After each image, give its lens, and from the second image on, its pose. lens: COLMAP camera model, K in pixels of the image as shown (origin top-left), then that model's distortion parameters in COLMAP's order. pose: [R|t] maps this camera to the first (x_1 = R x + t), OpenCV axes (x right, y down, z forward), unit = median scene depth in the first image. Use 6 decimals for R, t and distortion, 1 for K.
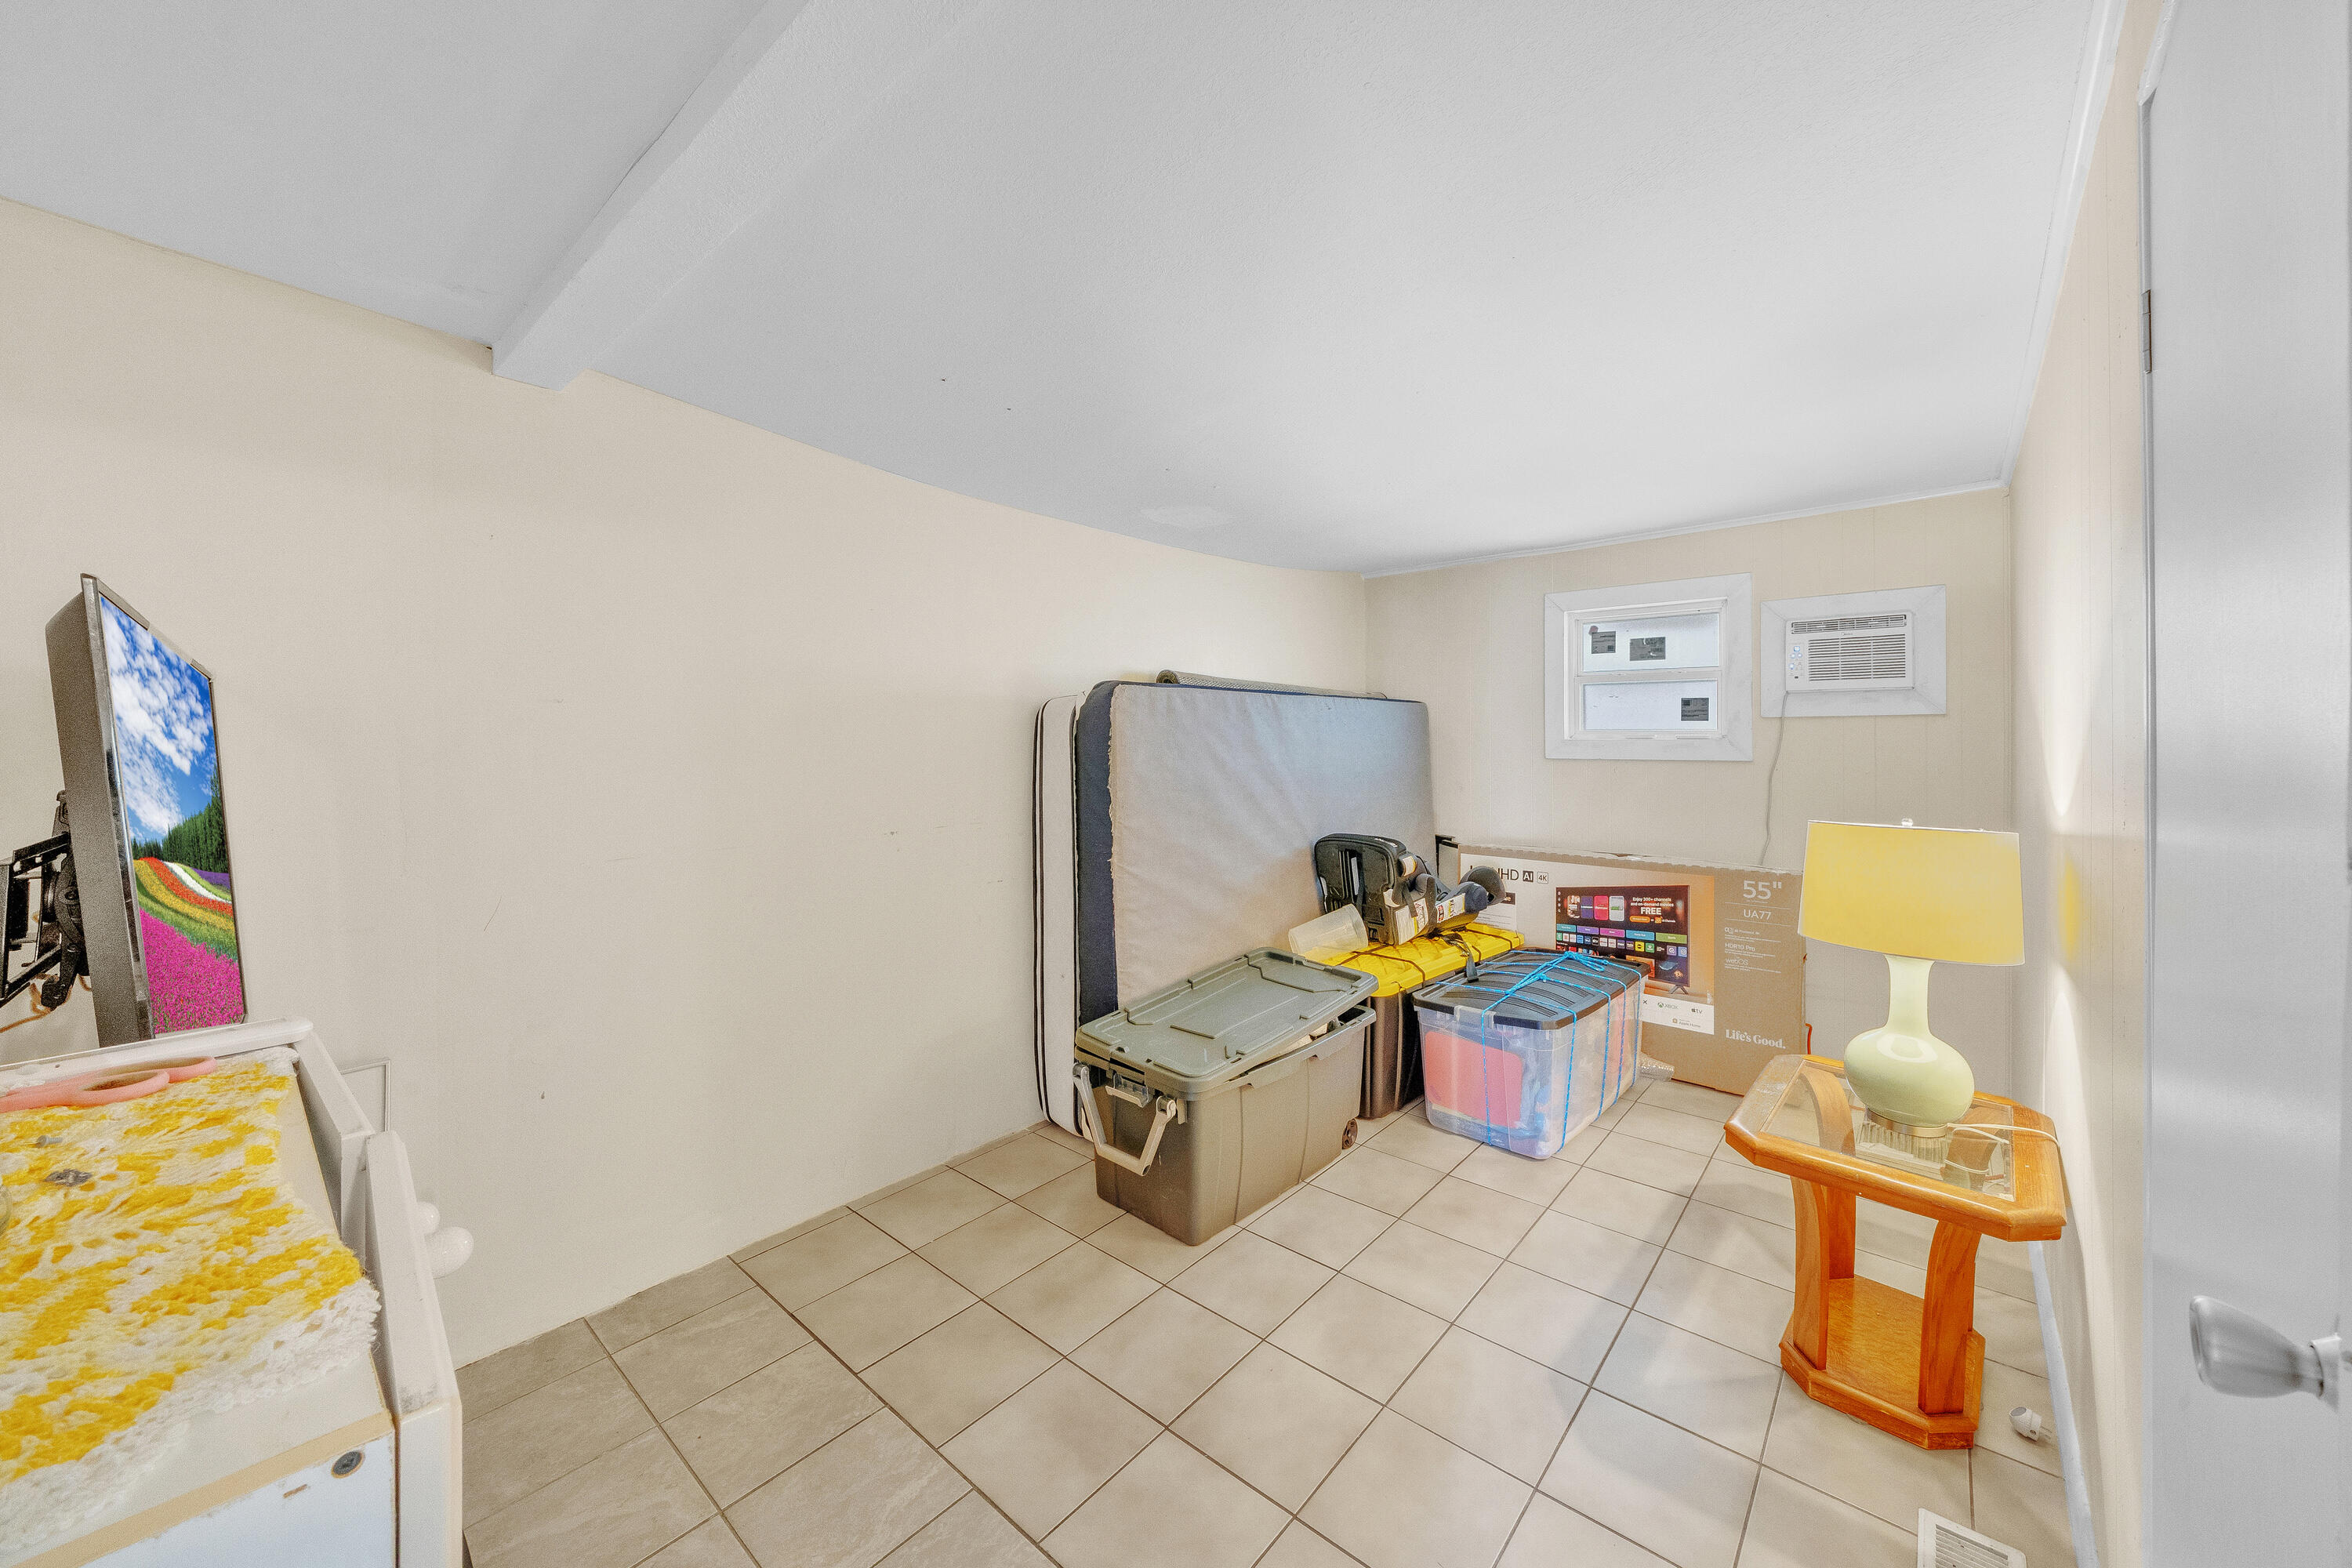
lens RADIAL K [[866.6, 0, 1249.2], [0, 866.6, 742.0], [0, 0, 1]] dist [-0.013438, -0.000004]
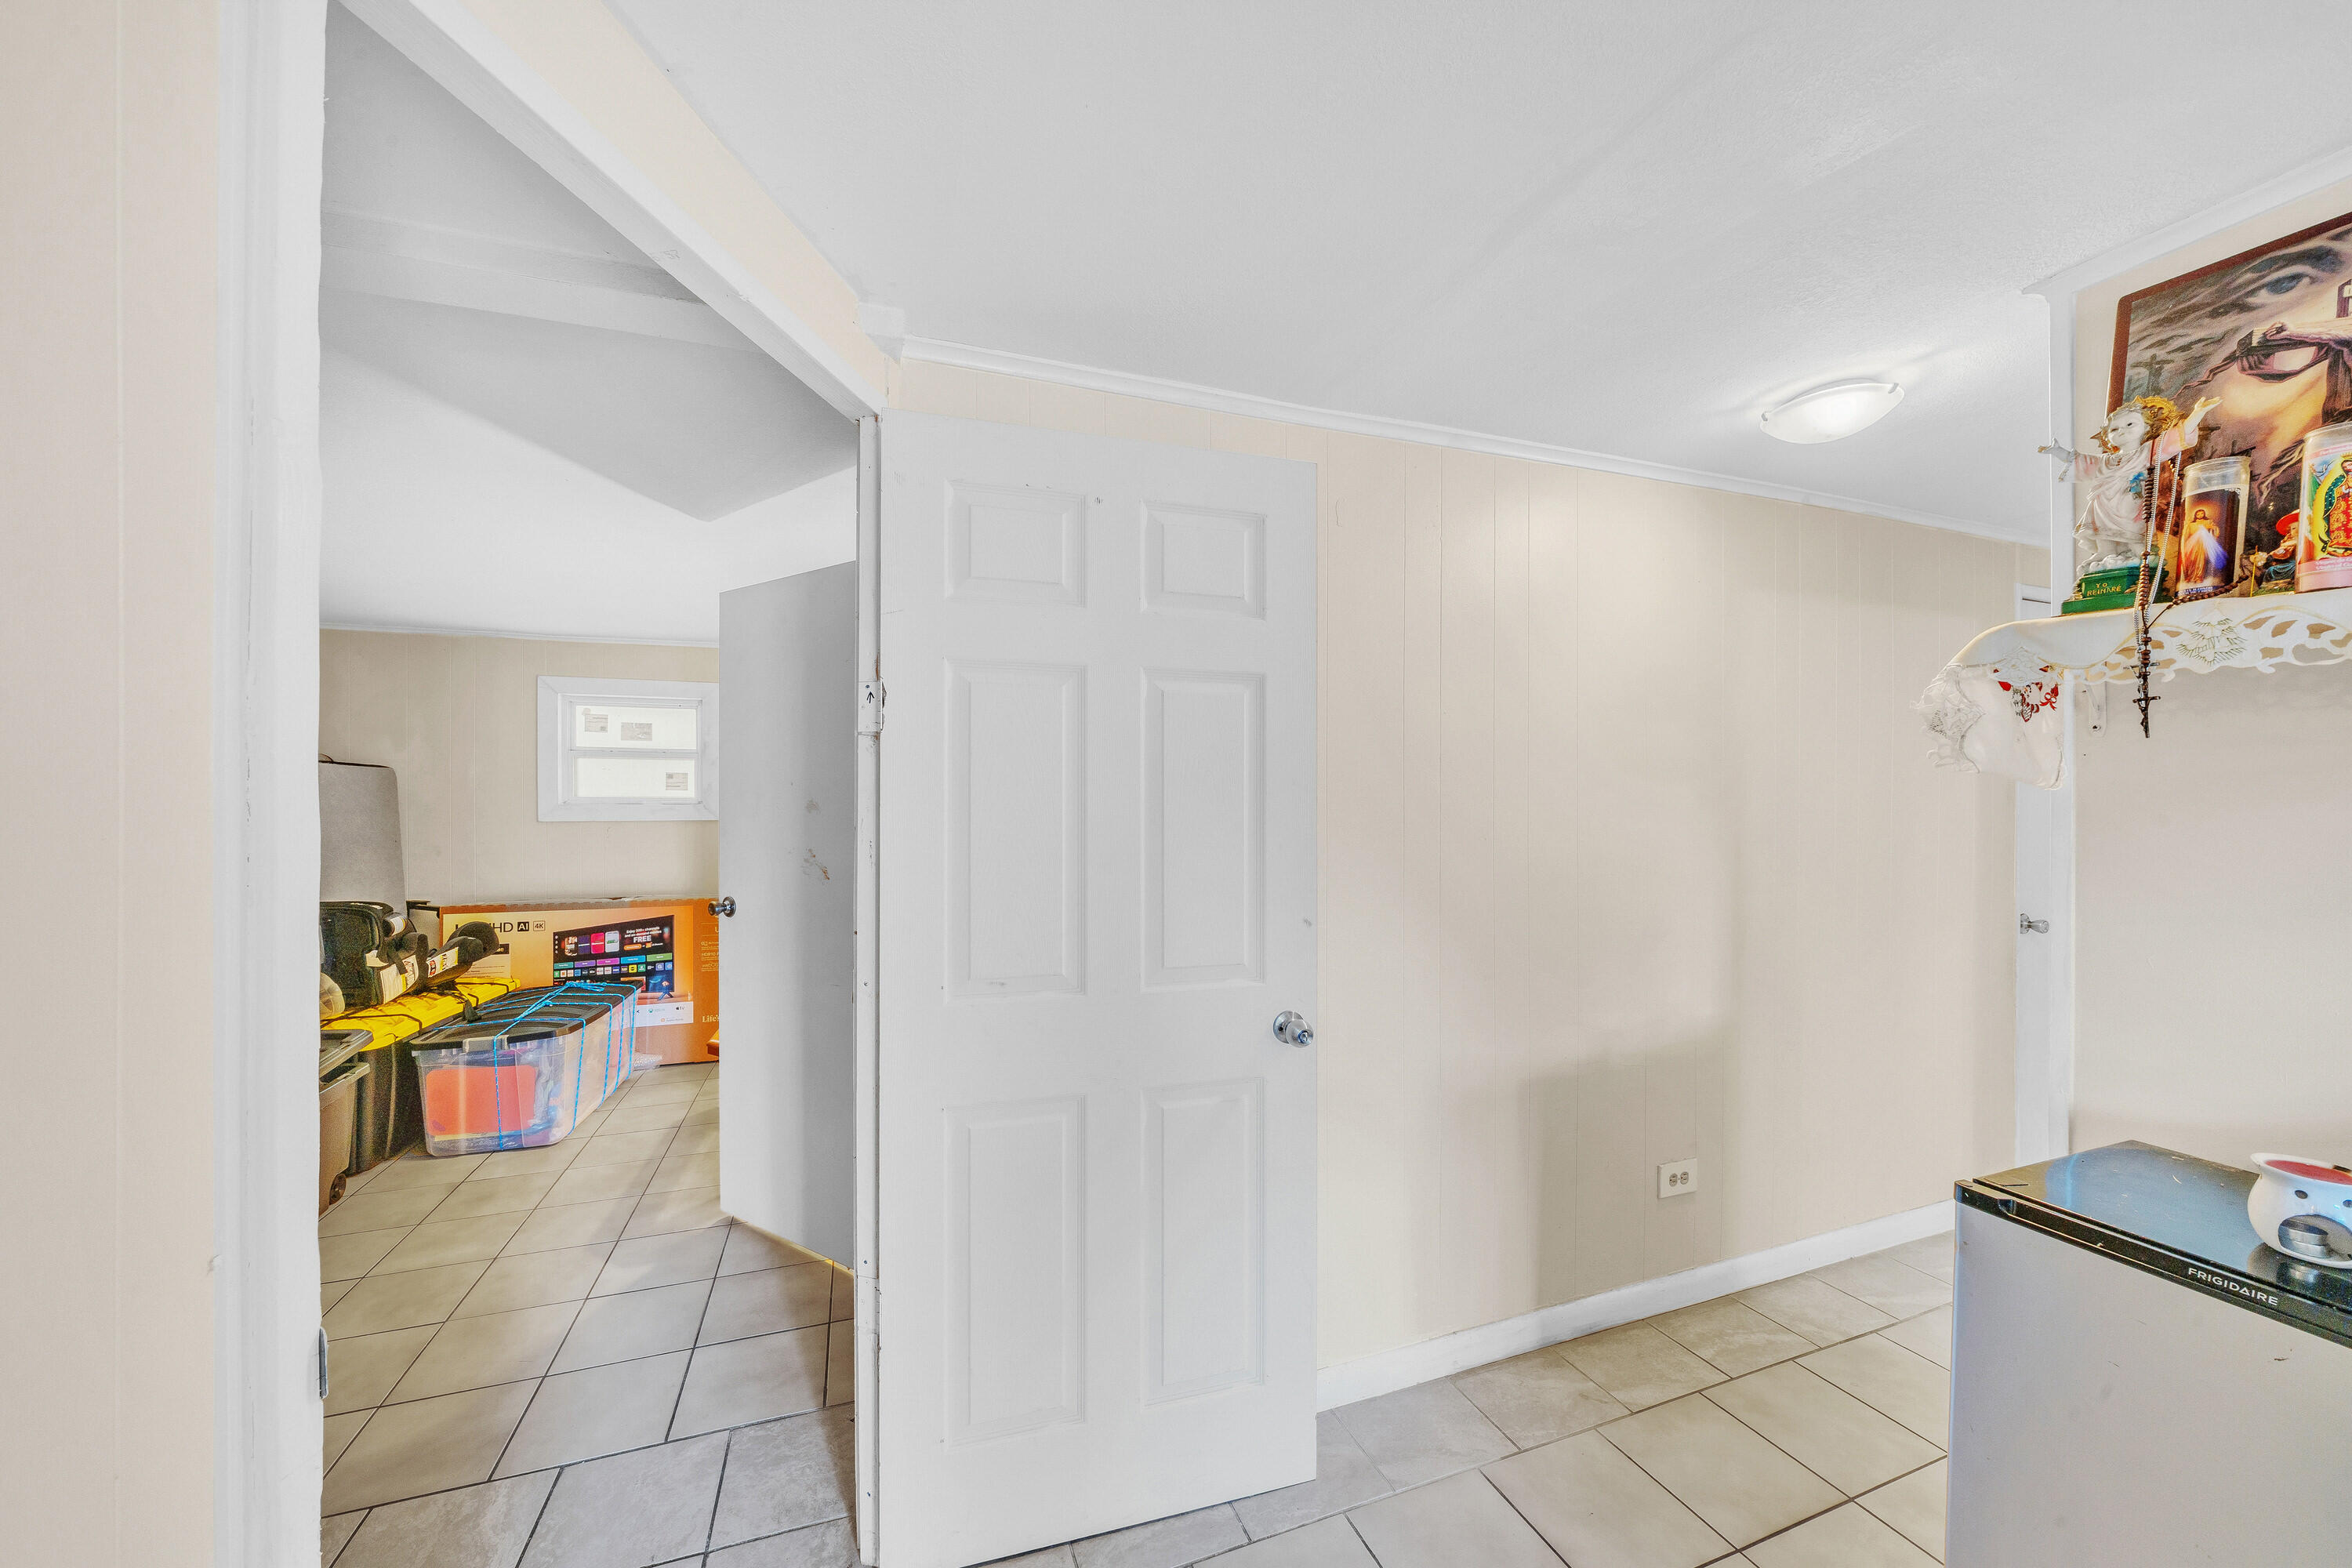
lens RADIAL K [[821.1, 0, 1166.5], [0, 821.1, 797.4], [0, 0, 1]] dist [-0.002348, 0.000132]
pose [[0.514522, 0.006477, 0.857453, -0.186607], [0.004941, 0.999932, -0.010519, 0.003514], [-0.857463, 0.009649, 0.514455, -0.305423]]
